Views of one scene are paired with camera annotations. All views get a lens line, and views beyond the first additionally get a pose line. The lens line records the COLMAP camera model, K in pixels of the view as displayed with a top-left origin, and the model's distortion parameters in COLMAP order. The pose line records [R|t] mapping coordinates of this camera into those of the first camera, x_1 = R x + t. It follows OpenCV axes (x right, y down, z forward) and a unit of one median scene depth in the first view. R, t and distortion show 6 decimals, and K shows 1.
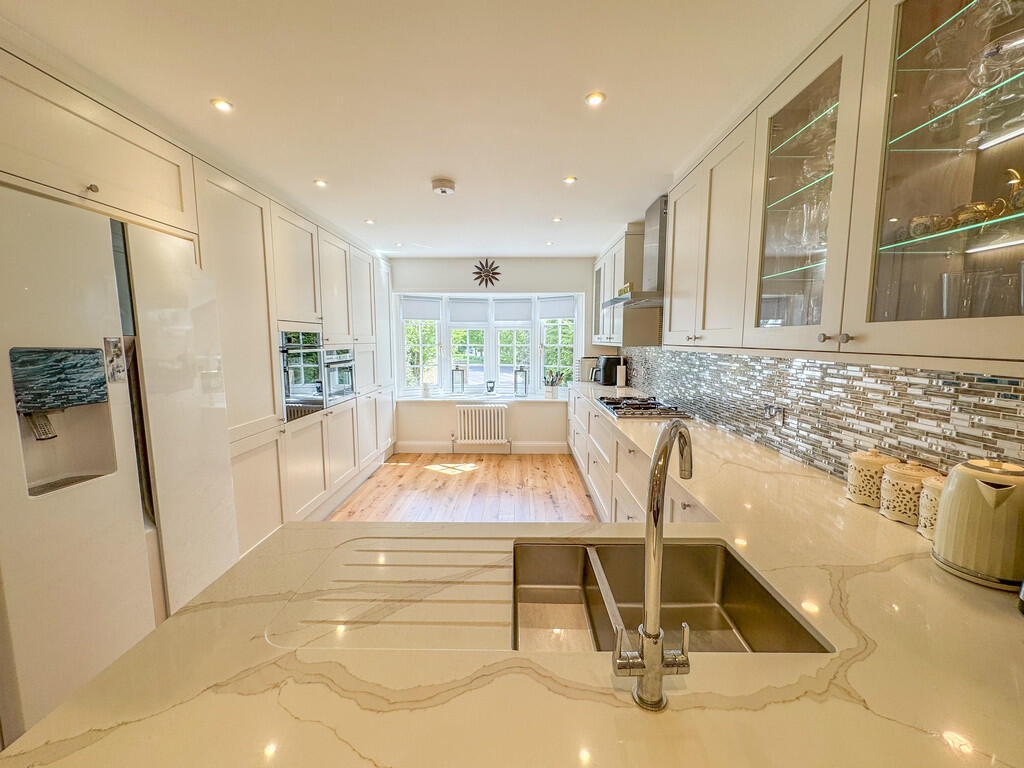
lens RADIAL K [[412.5, 0, 512.0], [0, 412.5, 384.0], [0, 0, 1]] dist [-0.001565, -0.000161]
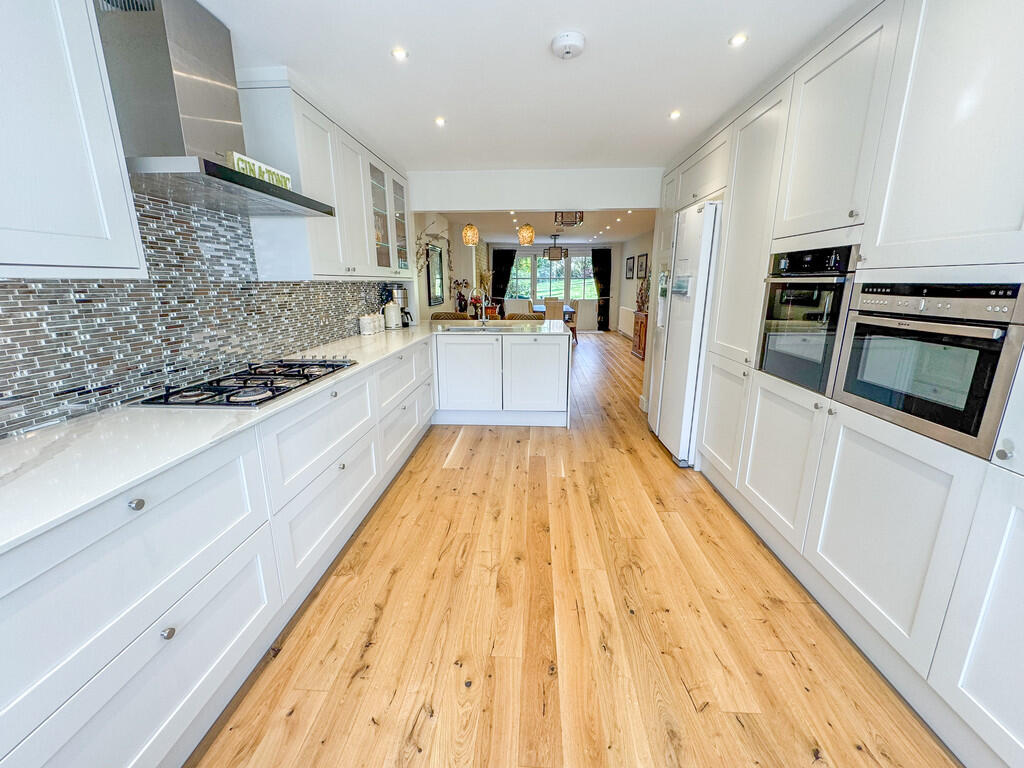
lens RADIAL K [[424.1, 0, 512.0], [0, 424.1, 384.0], [0, 0, 1]] dist [-0.000191, -0.000251]
pose [[-0.999492, -0.003202, 0.031701, -0.056575], [0.007815, 0.939908, 0.341338, -0.107096], [-0.030888, 0.341413, -0.939406, 1.139124]]
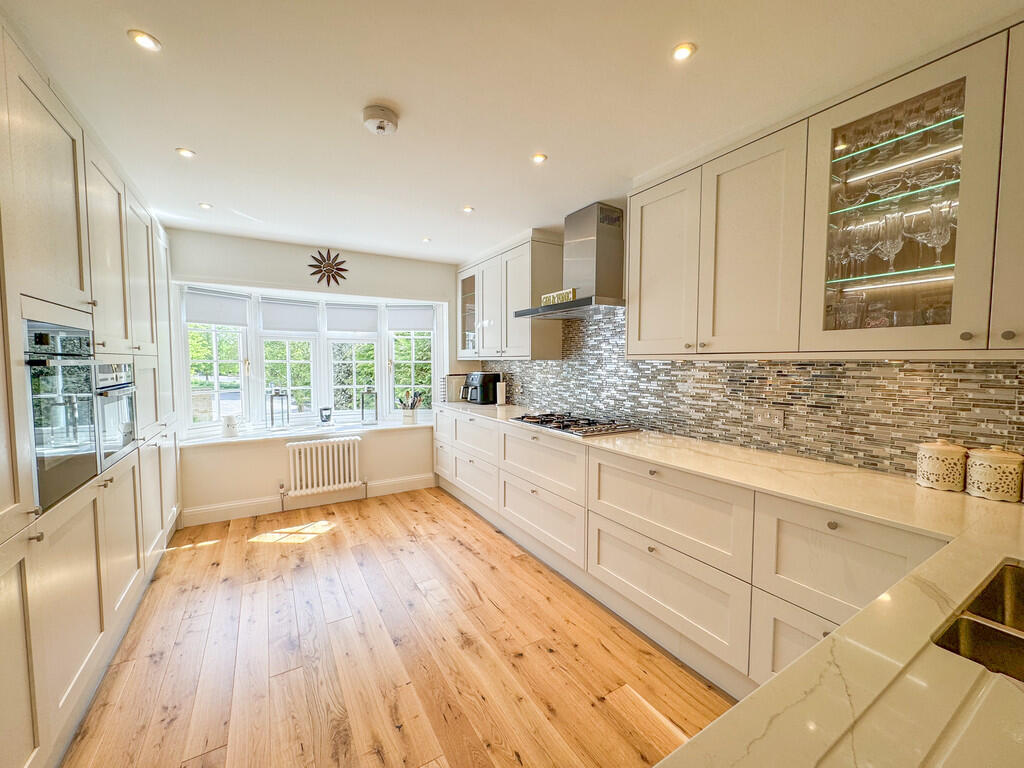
lens RADIAL K [[412.5, 0, 512.0], [0, 412.5, 384.0], [0, 0, 1]] dist [-0.001565, -0.000161]
pose [[0.846442, -0.027854, 0.531752, -0.214327], [0.056001, 0.997749, -0.036877, -0.004696], [-0.529528, 0.060993, 0.846097, 0.203679]]
